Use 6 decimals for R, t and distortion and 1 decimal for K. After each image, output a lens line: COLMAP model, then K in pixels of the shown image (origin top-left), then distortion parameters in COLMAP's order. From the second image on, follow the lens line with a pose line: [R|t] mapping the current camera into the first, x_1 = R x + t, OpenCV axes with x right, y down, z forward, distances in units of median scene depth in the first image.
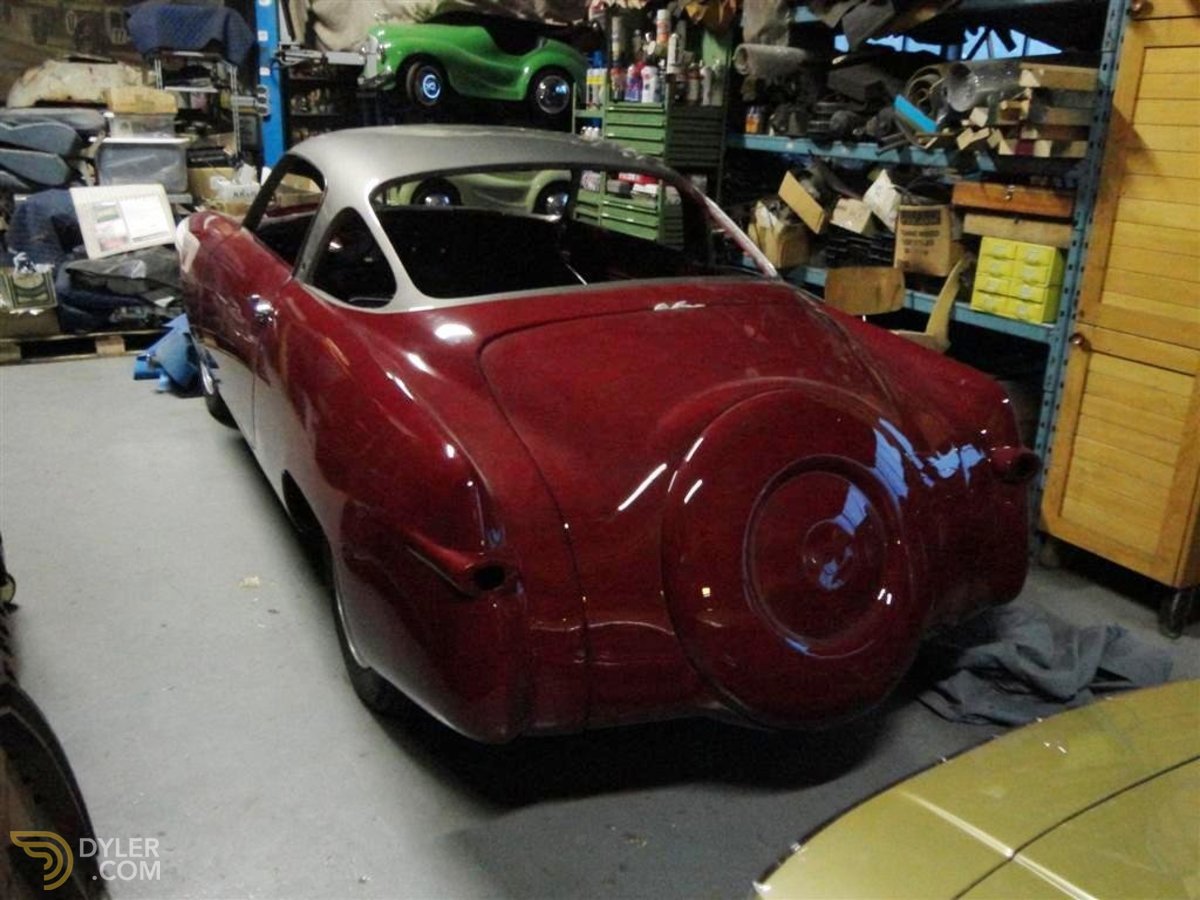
lens RADIAL K [[993.9, 0, 604.7], [0, 993.9, 446.8], [0, 0, 1]] dist [-0.003619, -0.002501]
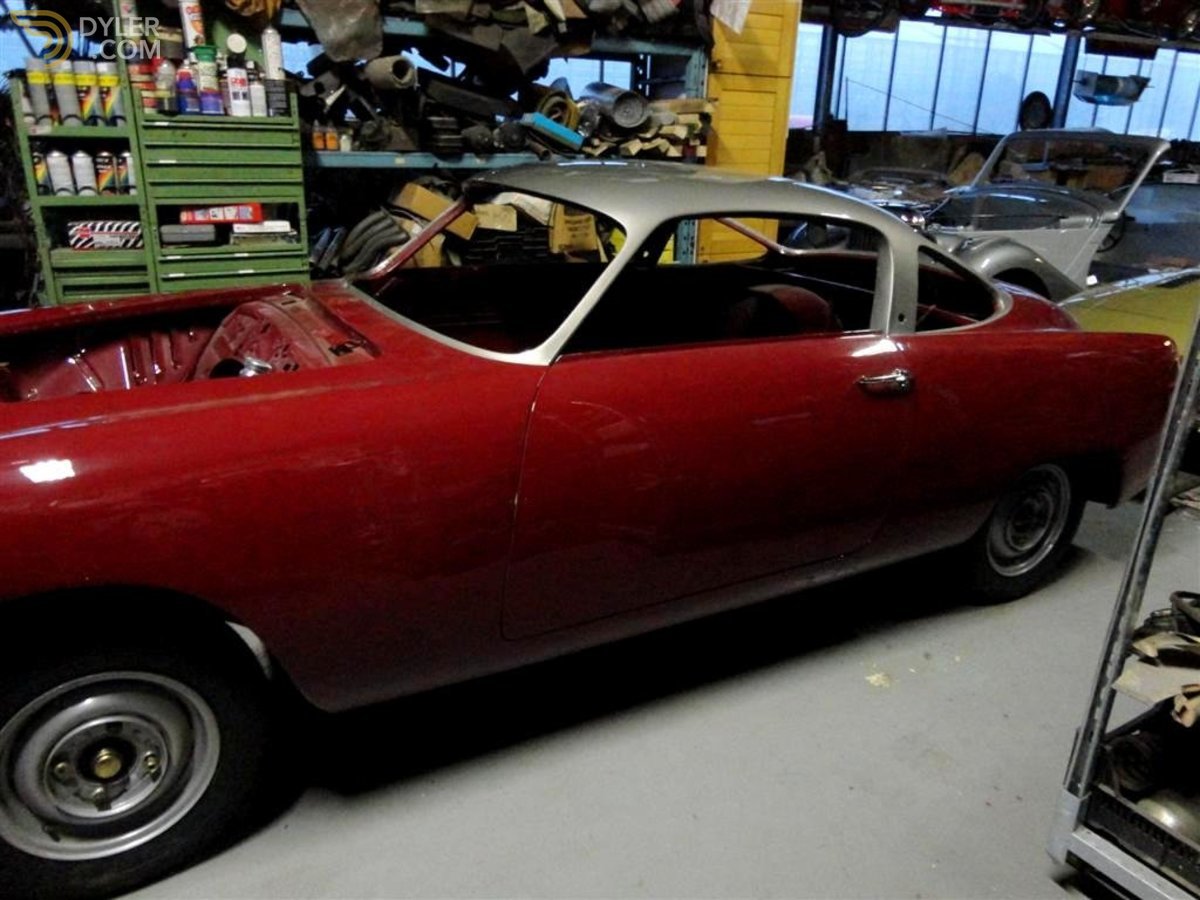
lens RADIAL K [[882.8, 0, 601.4], [0, 882.8, 451.9], [0, 0, 1]] dist [-0.000594, 0.000959]
pose [[-0.006321, -0.370457, 0.928828, -0.702638], [0.302879, 0.884507, 0.354841, -0.281010], [-0.953008, 0.283566, 0.106613, 0.752038]]
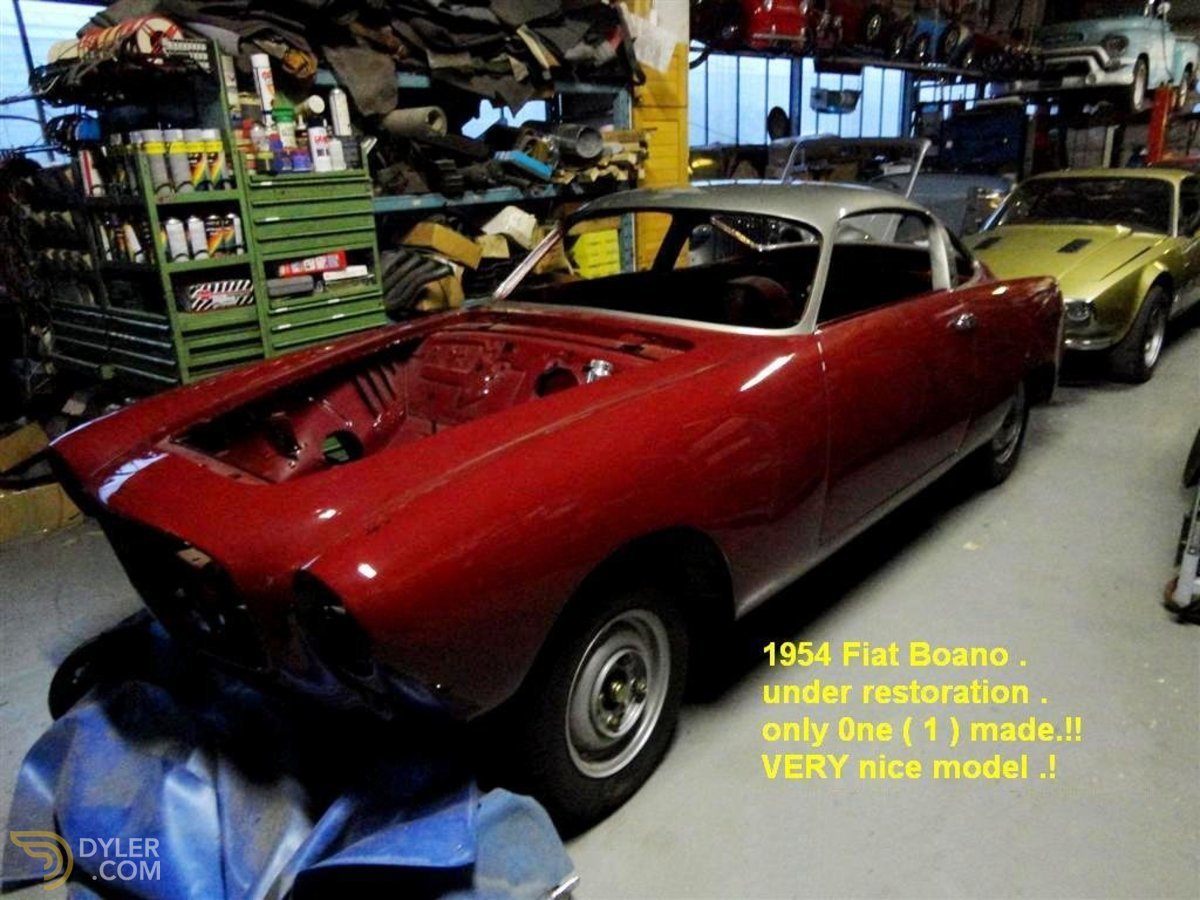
lens RADIAL K [[882.8, 0, 602.6], [0, 882.8, 452.8], [0, 0, 1]] dist [-0.000594, 0.000959]
pose [[-0.350080, -0.314748, 0.882257, -0.765737], [0.336795, 0.836580, 0.432092, -0.397703], [-0.874079, 0.448406, -0.186864, 1.061346]]
